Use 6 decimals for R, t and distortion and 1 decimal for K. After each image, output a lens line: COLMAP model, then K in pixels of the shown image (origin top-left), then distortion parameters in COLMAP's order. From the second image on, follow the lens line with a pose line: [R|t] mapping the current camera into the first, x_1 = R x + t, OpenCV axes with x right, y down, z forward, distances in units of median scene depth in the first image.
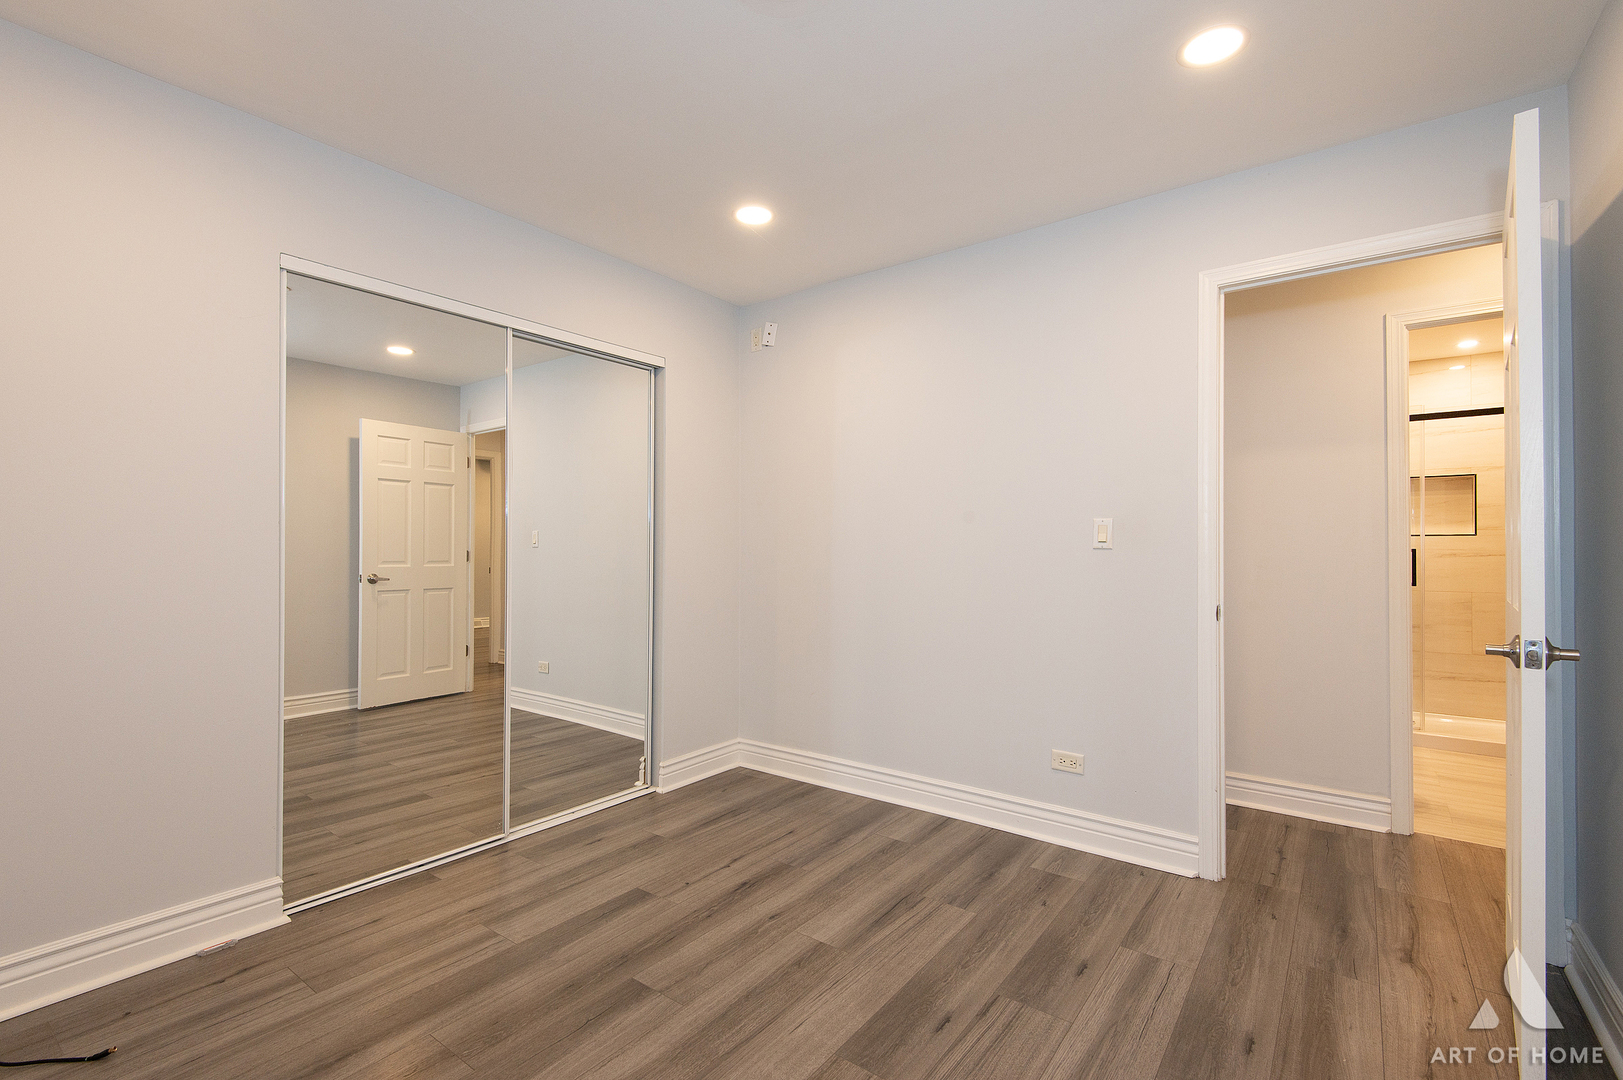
lens RADIAL K [[728.7, 0, 812.2], [0, 728.7, 537.1], [0, 0, 1]] dist [0.027230, -0.015564]
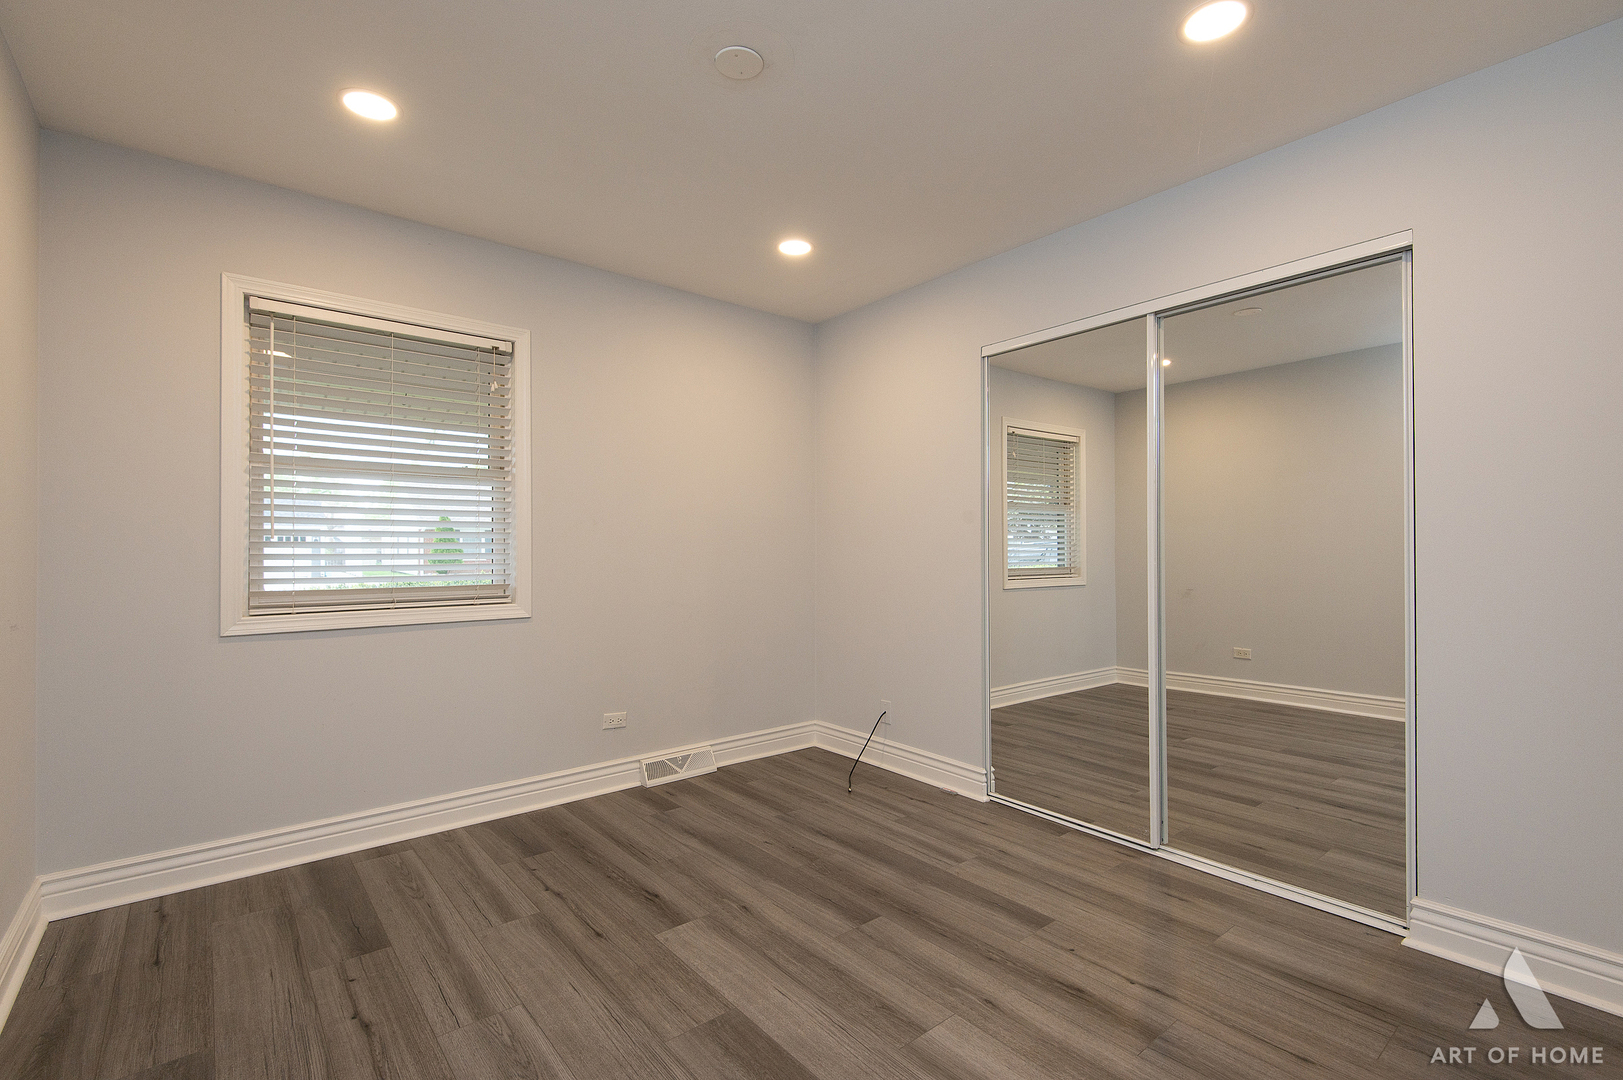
lens RADIAL K [[728.7, 0, 812.2], [0, 728.7, 548.7], [0, 0, 1]] dist [0.027230, -0.015564]
pose [[-0.232286, 0.001168, -0.972647, 0.773348], [0.015774, 0.999872, -0.002566, 0.014266], [0.972520, -0.015939, -0.232274, 0.992791]]
